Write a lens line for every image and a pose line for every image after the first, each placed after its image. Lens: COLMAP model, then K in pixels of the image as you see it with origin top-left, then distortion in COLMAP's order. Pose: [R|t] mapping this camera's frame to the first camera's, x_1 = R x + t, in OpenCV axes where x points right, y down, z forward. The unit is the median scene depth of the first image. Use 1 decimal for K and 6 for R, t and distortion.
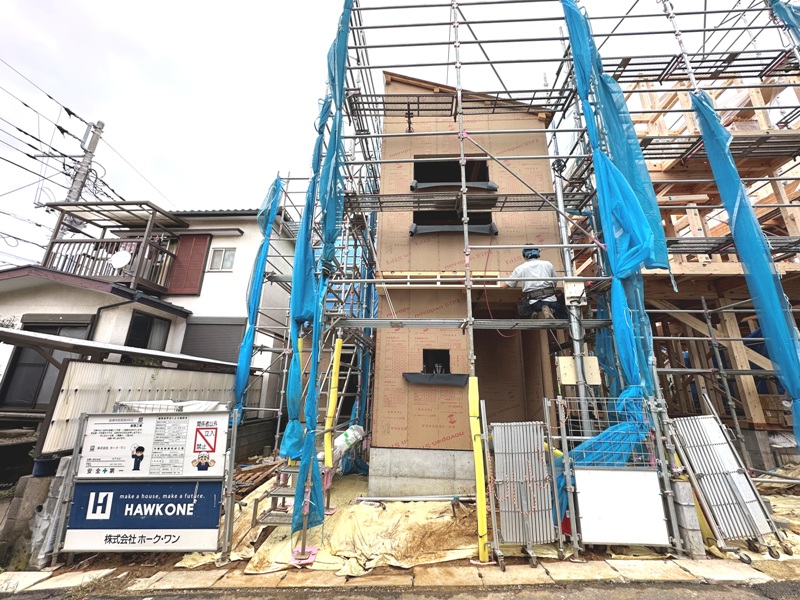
lens RADIAL K [[320.4, 0, 399.6], [0, 320.4, 298.2], [0, 0, 1]] dist [-0.004059, 0.000914]
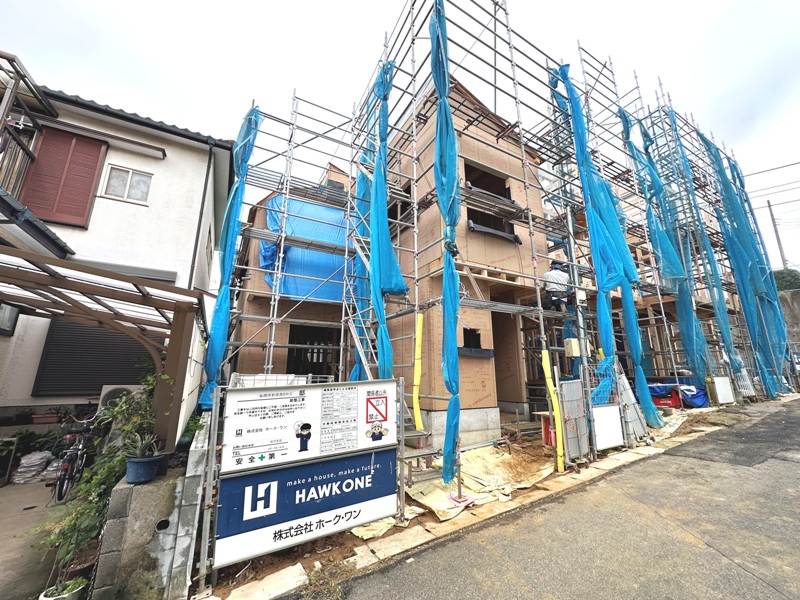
lens RADIAL K [[320.4, 0, 400.3], [0, 320.4, 298.7], [0, 0, 1]] dist [-0.004059, 0.000914]
pose [[0.839579, 0.106049, 0.532786, -1.042743], [-0.137311, 0.990341, 0.019254, 0.083220], [-0.525598, -0.089323, 0.846031, 0.175017]]
